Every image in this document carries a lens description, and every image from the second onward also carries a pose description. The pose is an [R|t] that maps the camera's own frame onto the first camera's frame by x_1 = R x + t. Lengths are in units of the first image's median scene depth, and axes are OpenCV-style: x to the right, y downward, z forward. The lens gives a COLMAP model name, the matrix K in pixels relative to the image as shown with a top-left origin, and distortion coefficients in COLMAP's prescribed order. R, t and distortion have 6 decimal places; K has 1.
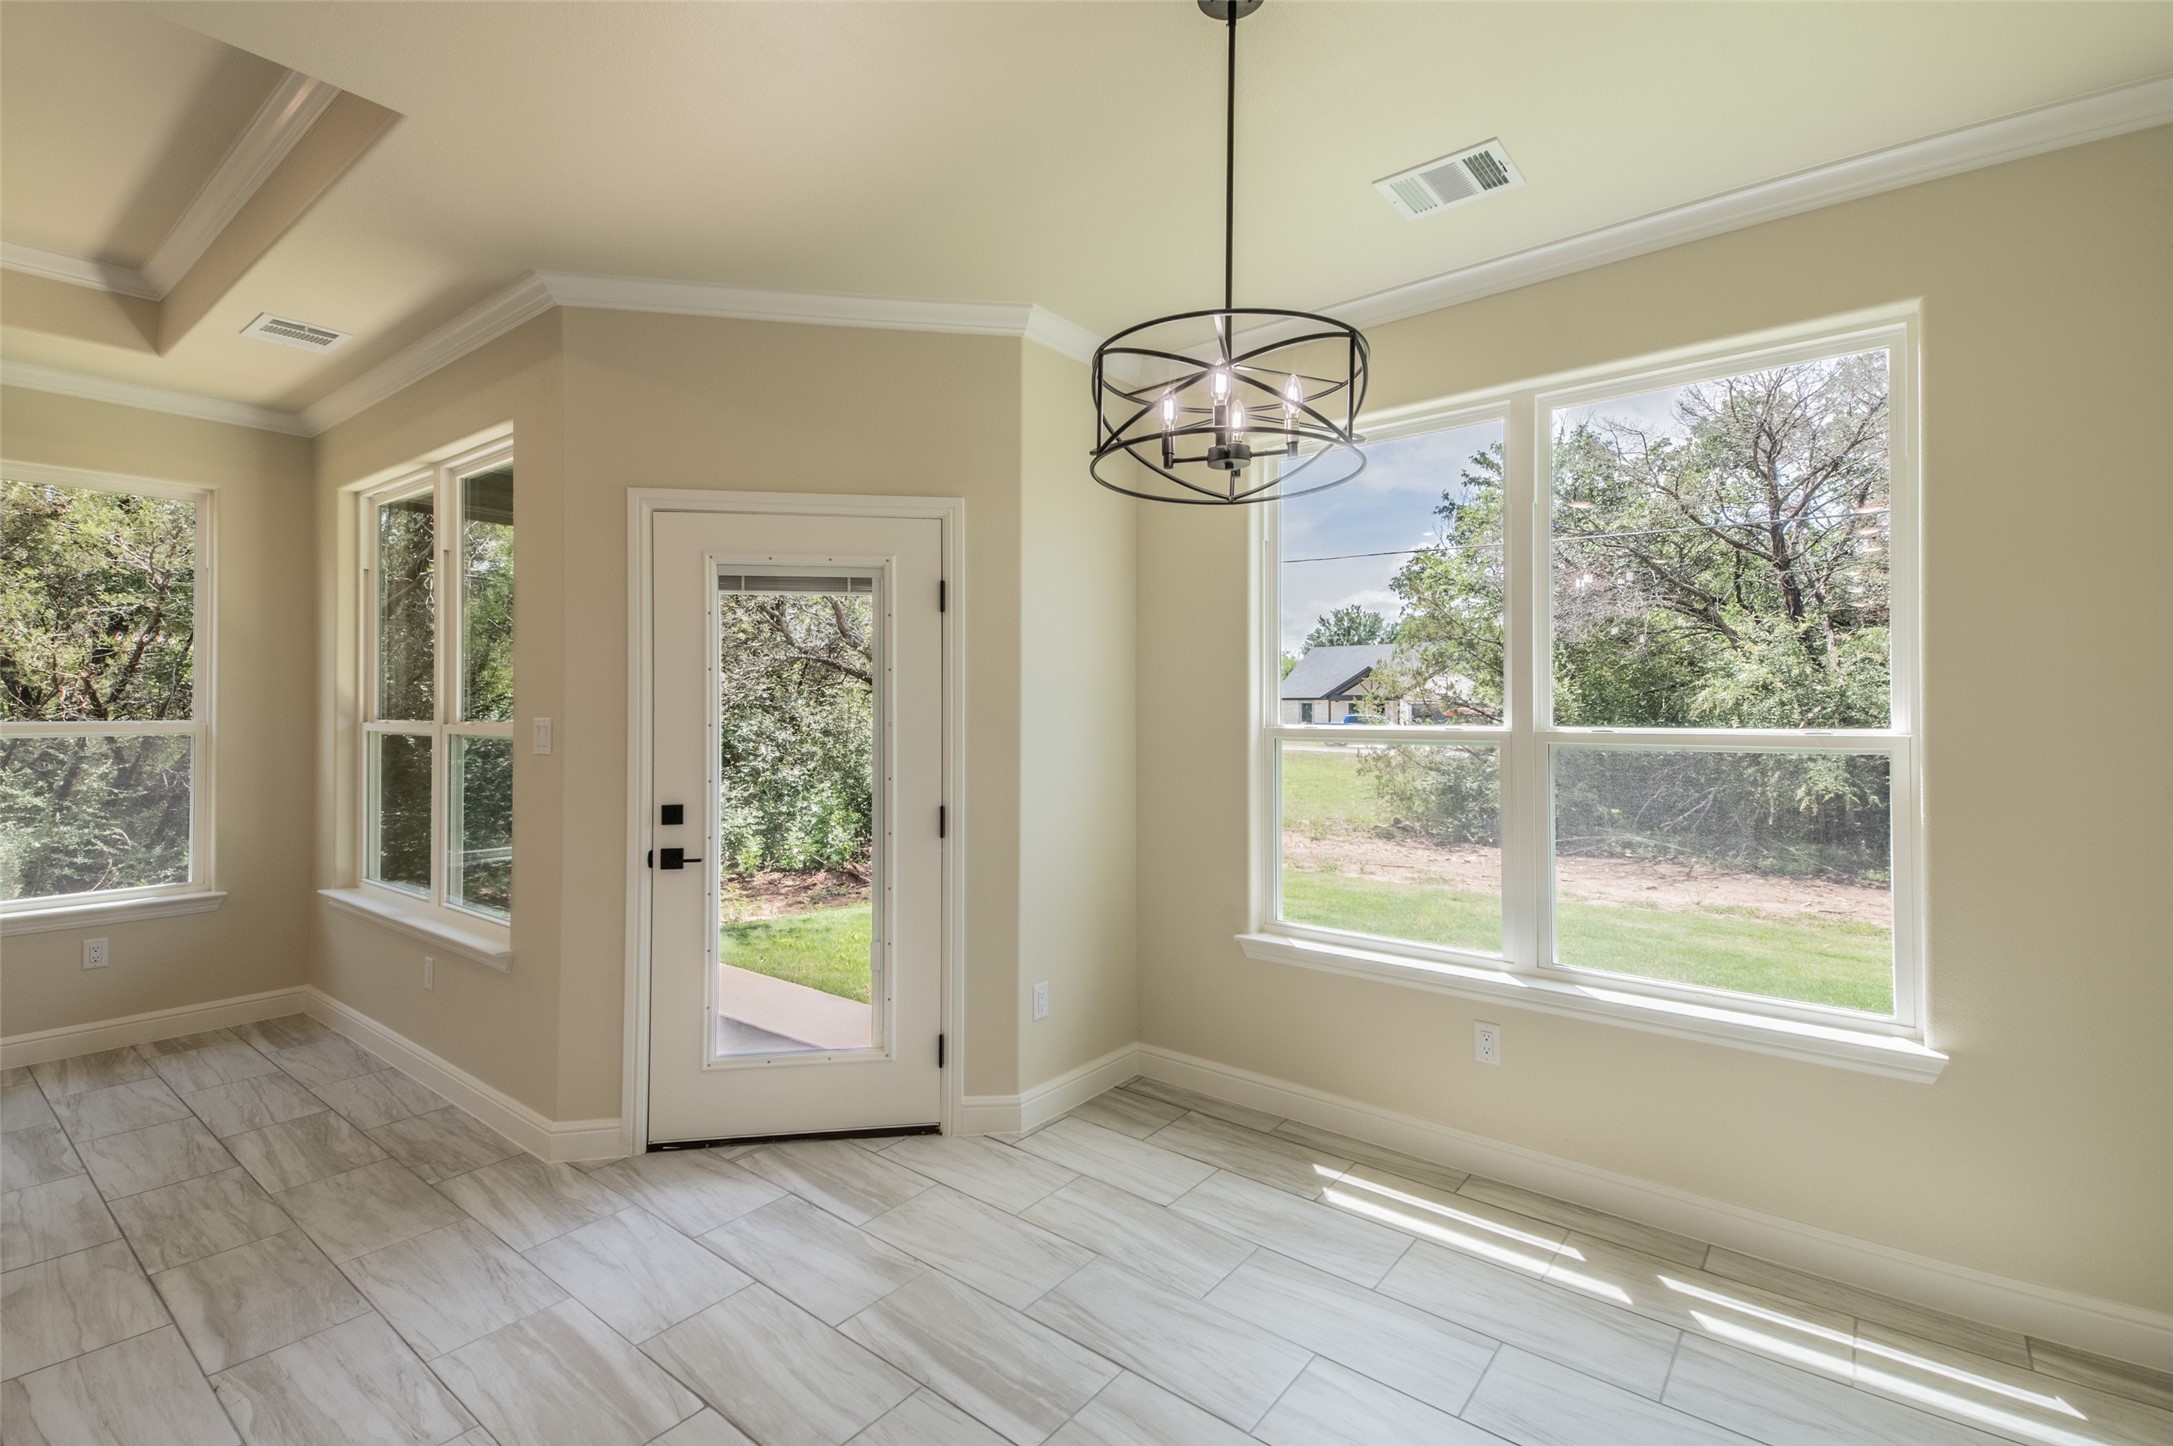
lens RADIAL K [[974.1, 0, 1095.4], [0, 974.1, 703.3], [0, 0, 1]] dist [0.041456, -0.022948]
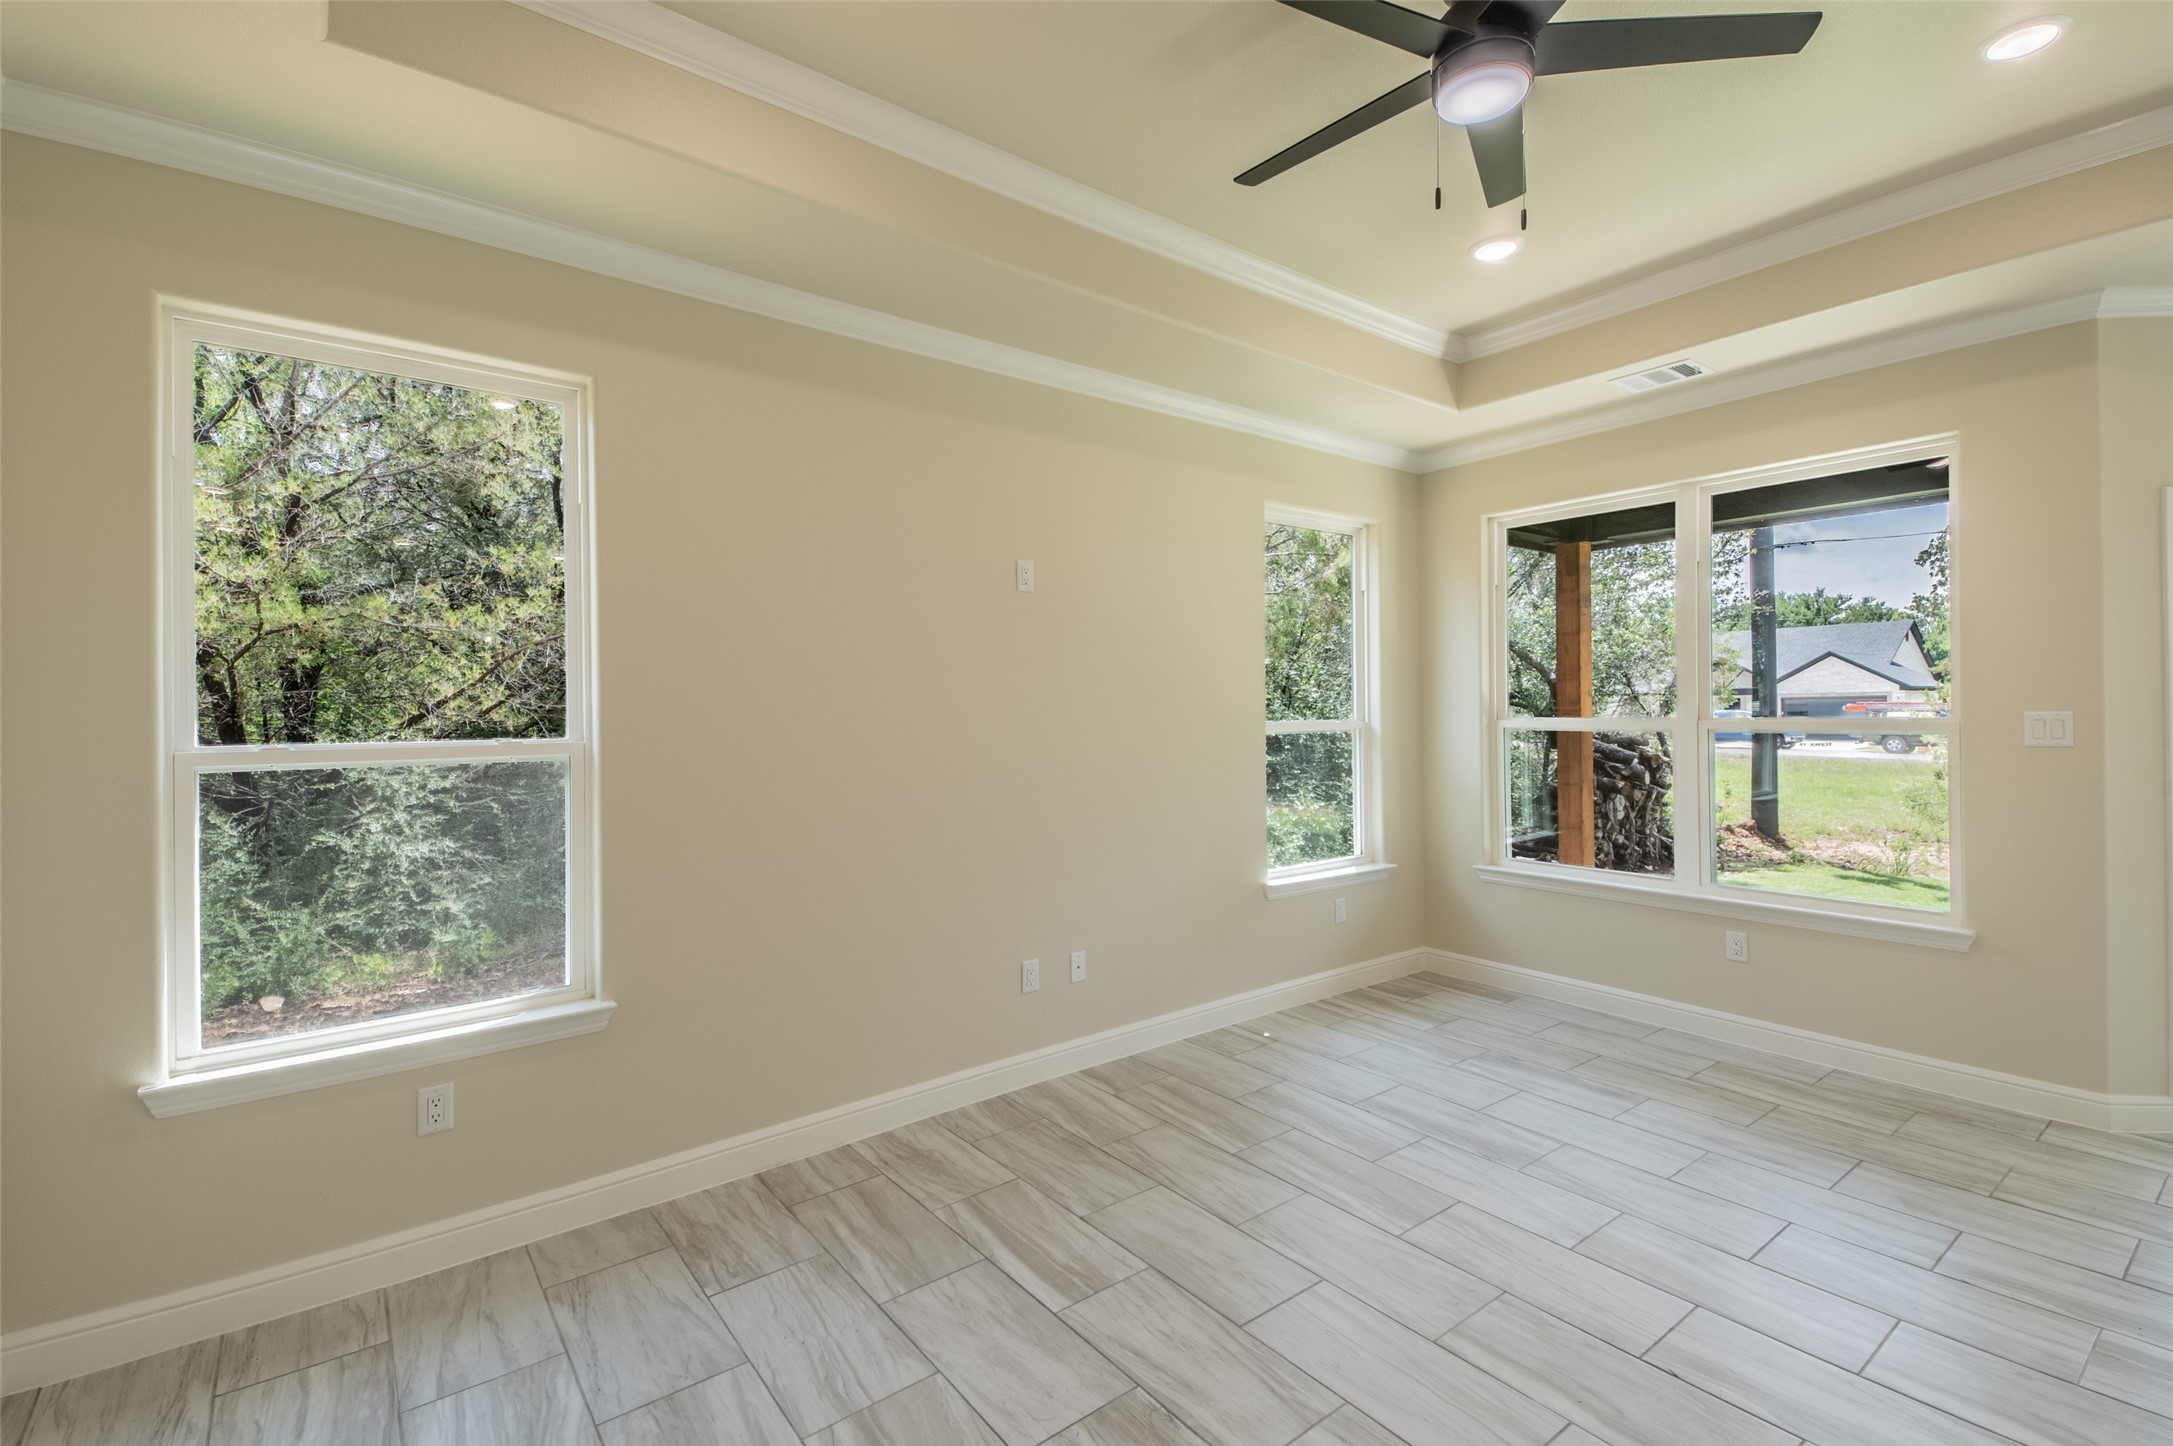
lens RADIAL K [[974.1, 0, 1095.4], [0, 974.1, 703.3], [0, 0, 1]] dist [0.041456, -0.022948]
pose [[0.968085, -0.001968, -0.250614, -1.472368], [0.001054, 0.999992, -0.003784, 0.007933], [0.250620, 0.003400, 0.968080, -0.332758]]
